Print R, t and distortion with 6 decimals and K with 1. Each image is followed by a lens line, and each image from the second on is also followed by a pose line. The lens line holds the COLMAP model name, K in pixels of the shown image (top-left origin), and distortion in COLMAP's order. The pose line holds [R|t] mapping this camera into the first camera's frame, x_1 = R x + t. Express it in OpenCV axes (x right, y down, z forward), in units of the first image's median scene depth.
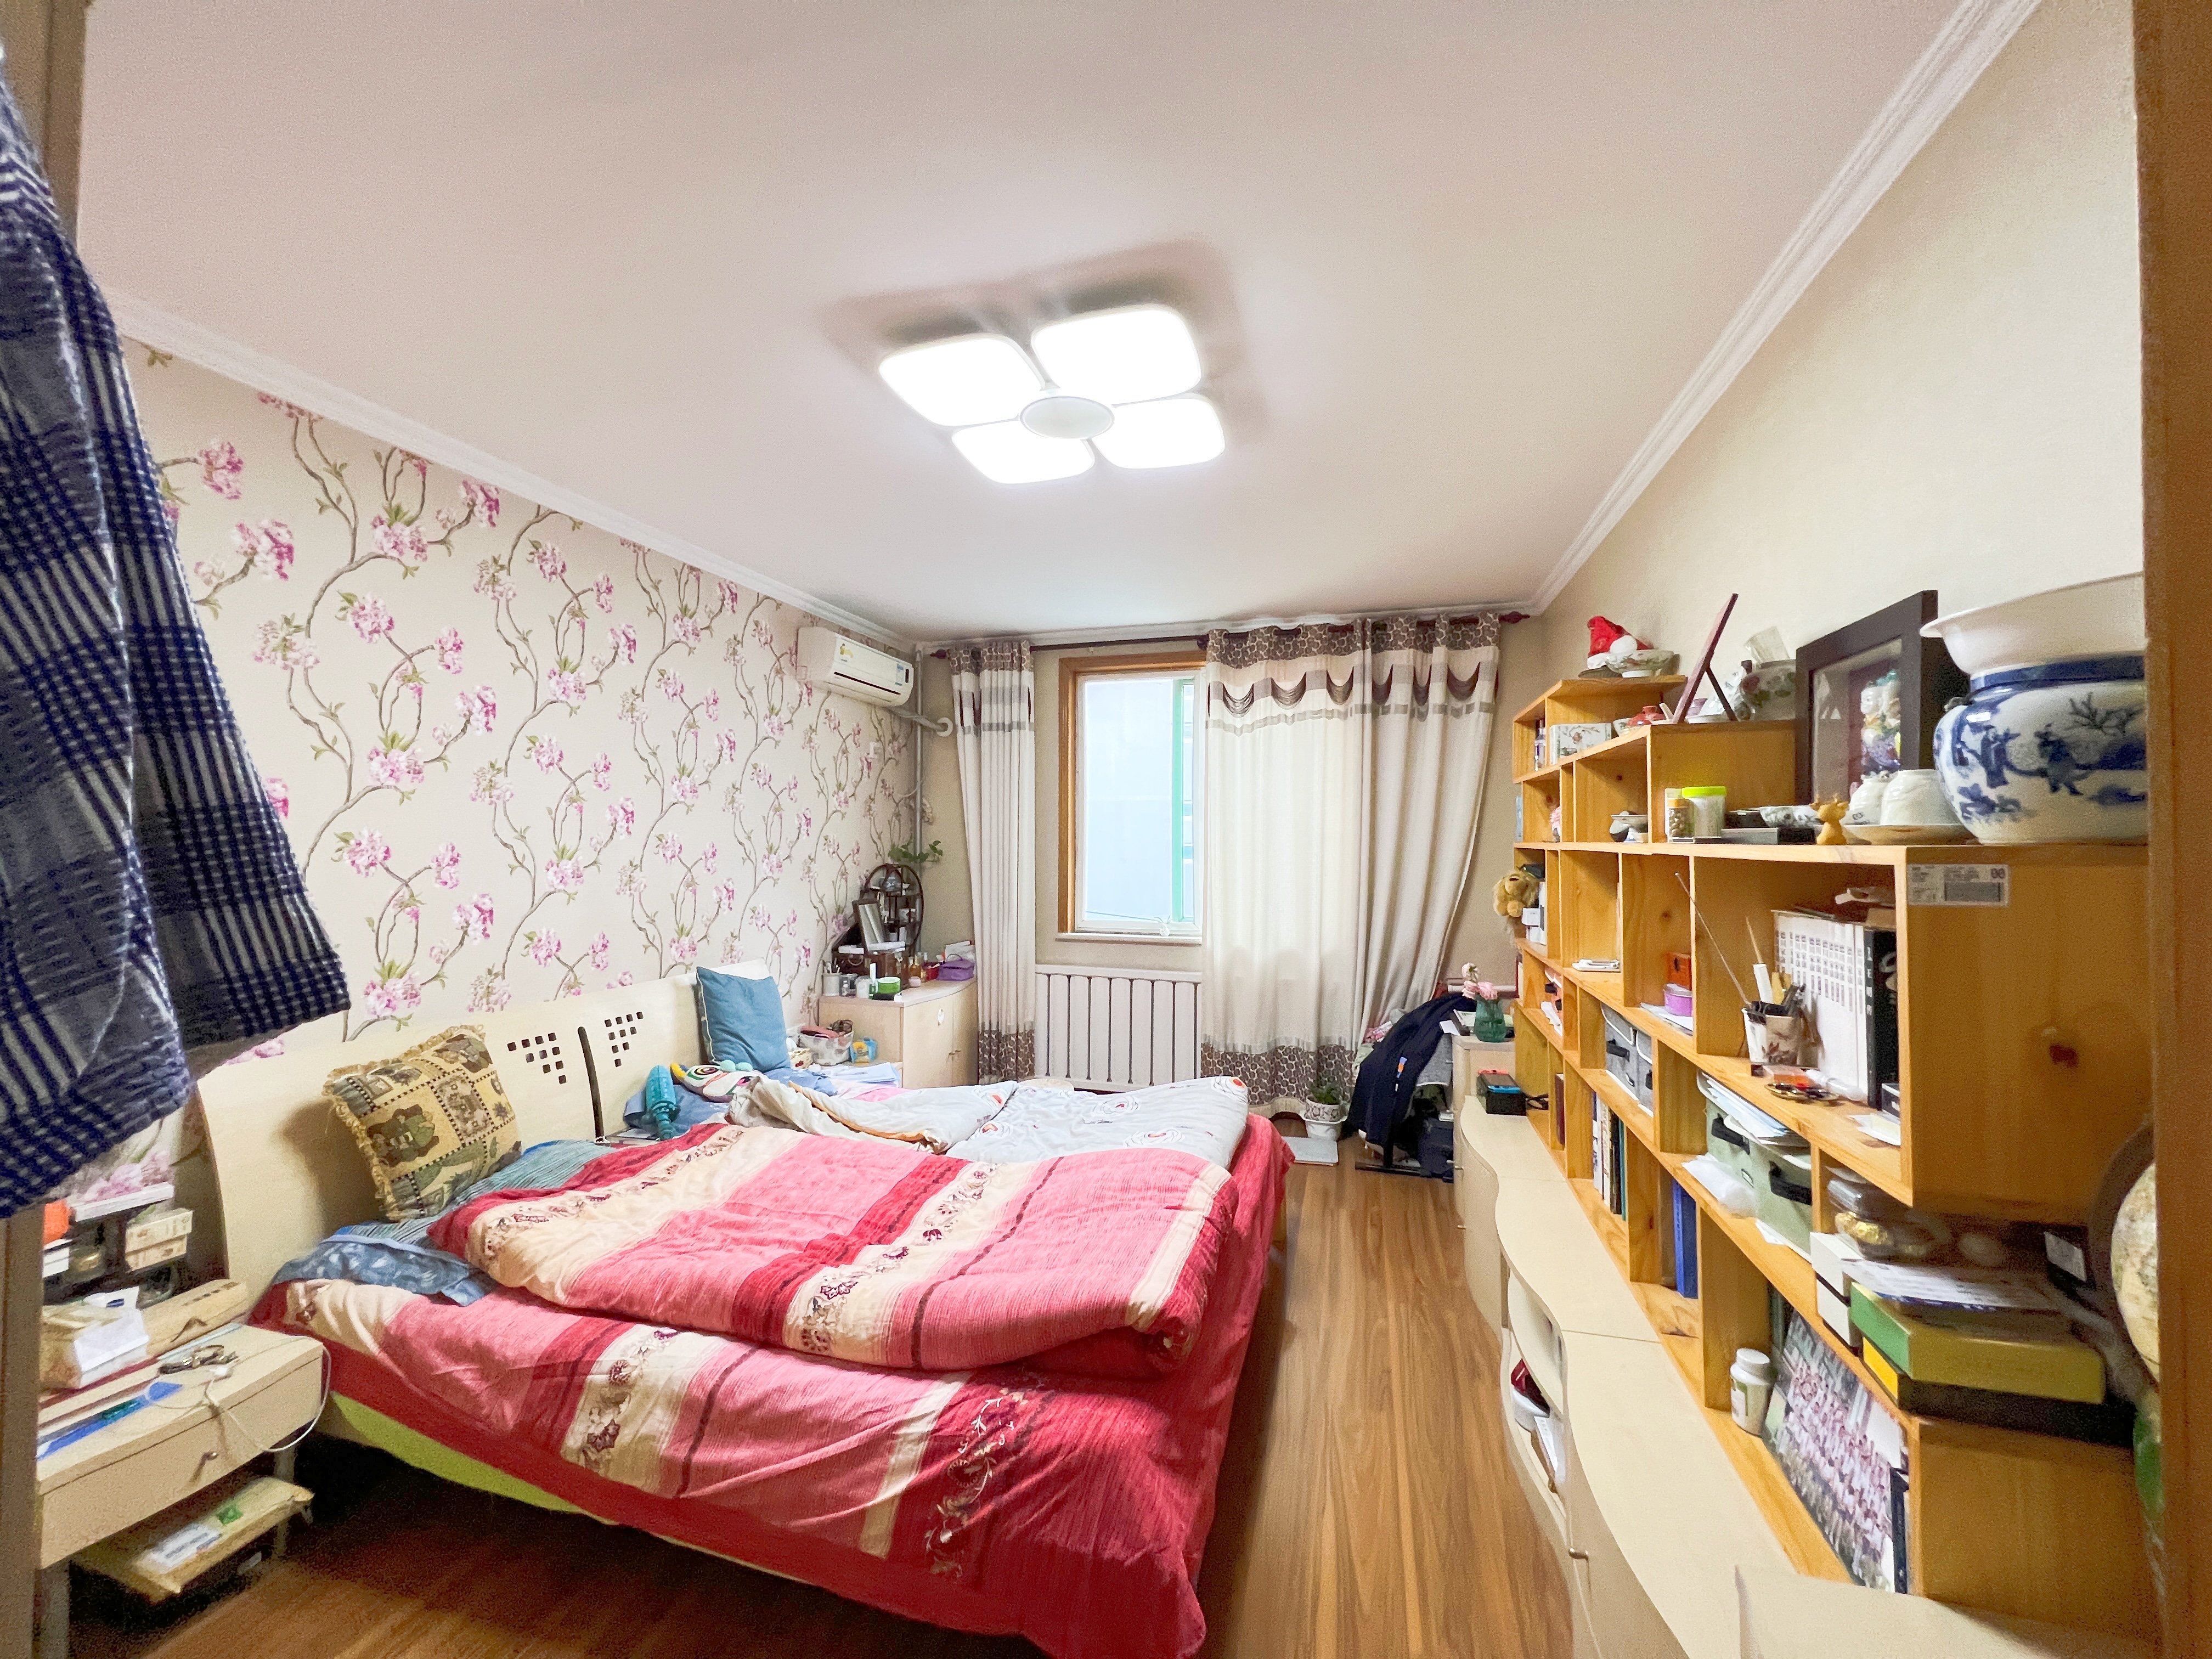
lens RADIAL K [[885.0, 0, 1105.5], [0, 885.0, 817.2], [0, 0, 1]] dist [-0.000109, 0.000034]
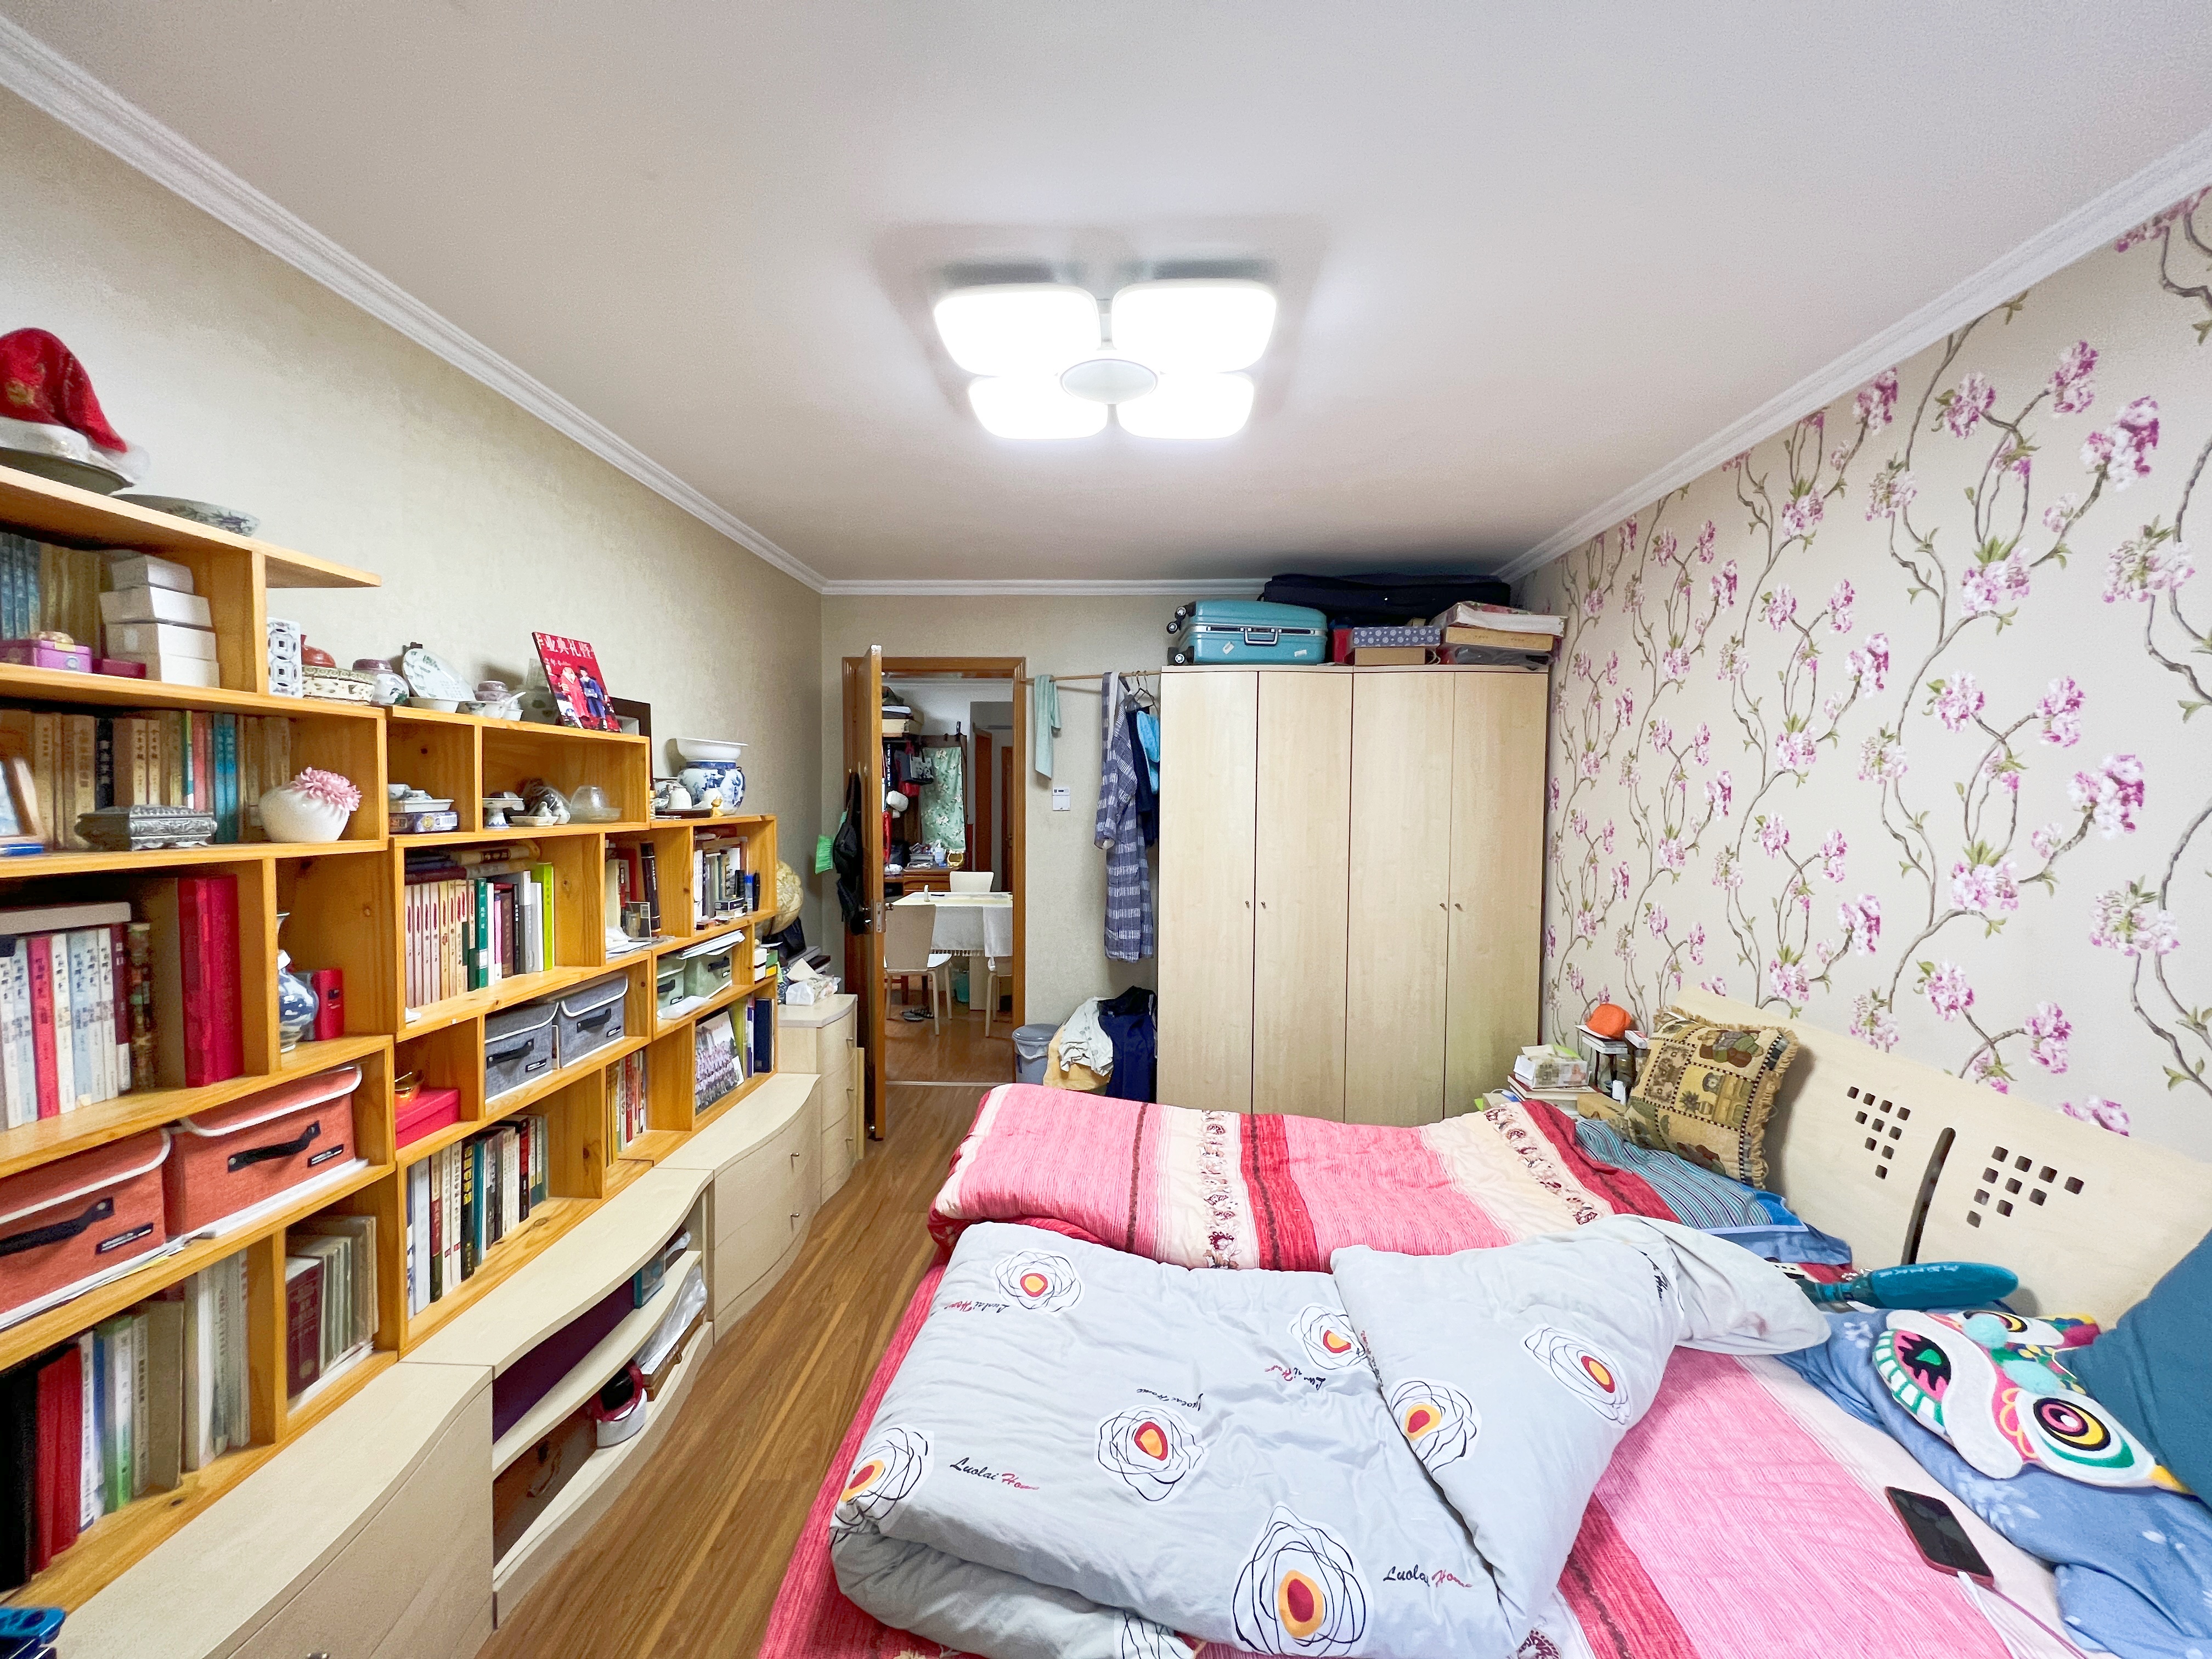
lens RADIAL K [[885.0, 0, 1111.5], [0, 885.0, 833.4], [0, 0, 1]] dist [-0.000109, 0.000034]
pose [[-0.969276, 0.000728, -0.245973, 0.149366], [-0.004465, 0.999779, 0.020554, 0.016766], [0.245934, 0.021021, -0.969059, 1.528485]]
